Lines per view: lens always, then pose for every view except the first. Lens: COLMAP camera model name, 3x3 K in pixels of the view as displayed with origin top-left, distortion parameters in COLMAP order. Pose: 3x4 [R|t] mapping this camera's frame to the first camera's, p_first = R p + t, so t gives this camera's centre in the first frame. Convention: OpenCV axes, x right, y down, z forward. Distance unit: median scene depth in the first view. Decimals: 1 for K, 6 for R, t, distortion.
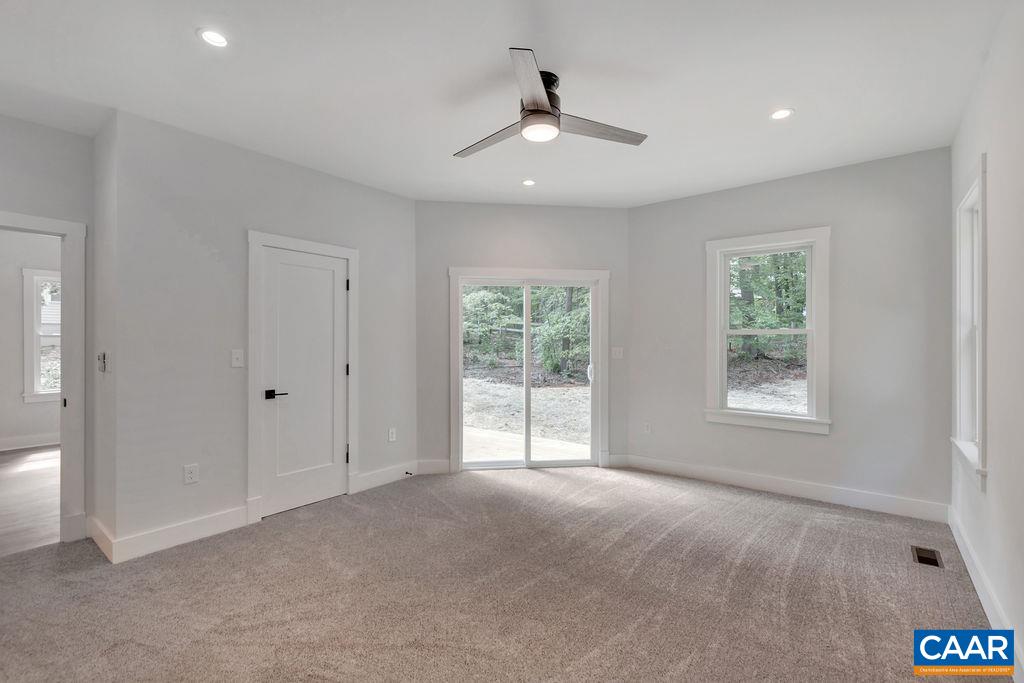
lens RADIAL K [[454.5, 0, 518.3], [0, 454.5, 341.0], [0, 0, 1]] dist [0.016358, 0.000138]
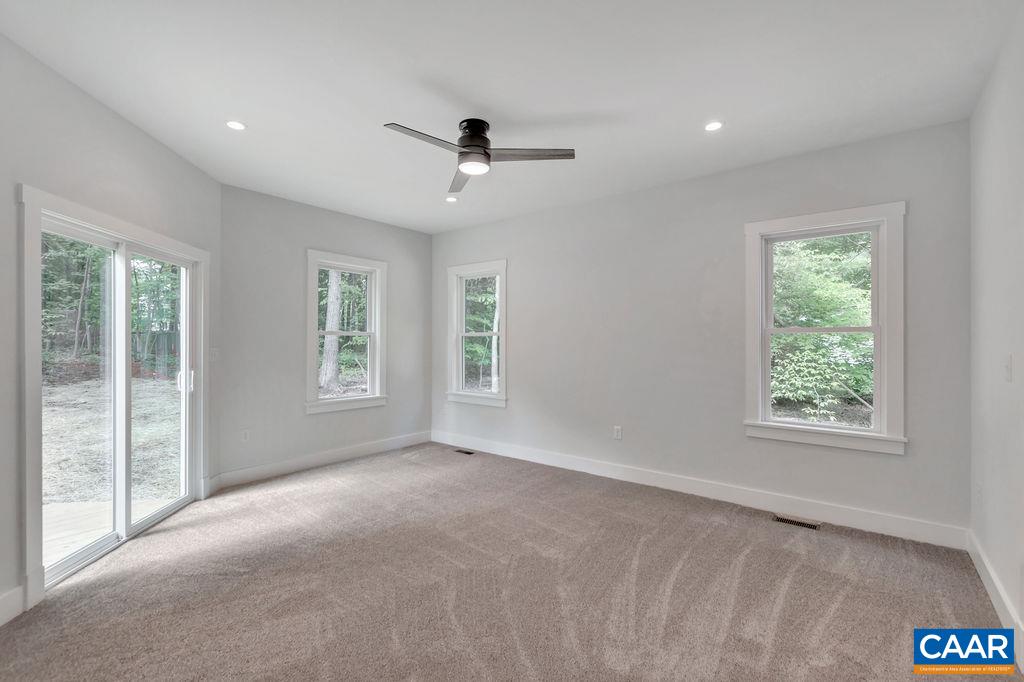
lens RADIAL K [[453.7, 0, 507.0], [0, 453.7, 342.3], [0, 0, 1]] dist [0.006171, -0.000859]
pose [[0.009224, 0.006966, 0.999933, -0.690048], [-0.007085, 0.999951, -0.006901, 0.010265], [-0.999932, -0.007021, 0.009273, 0.543468]]
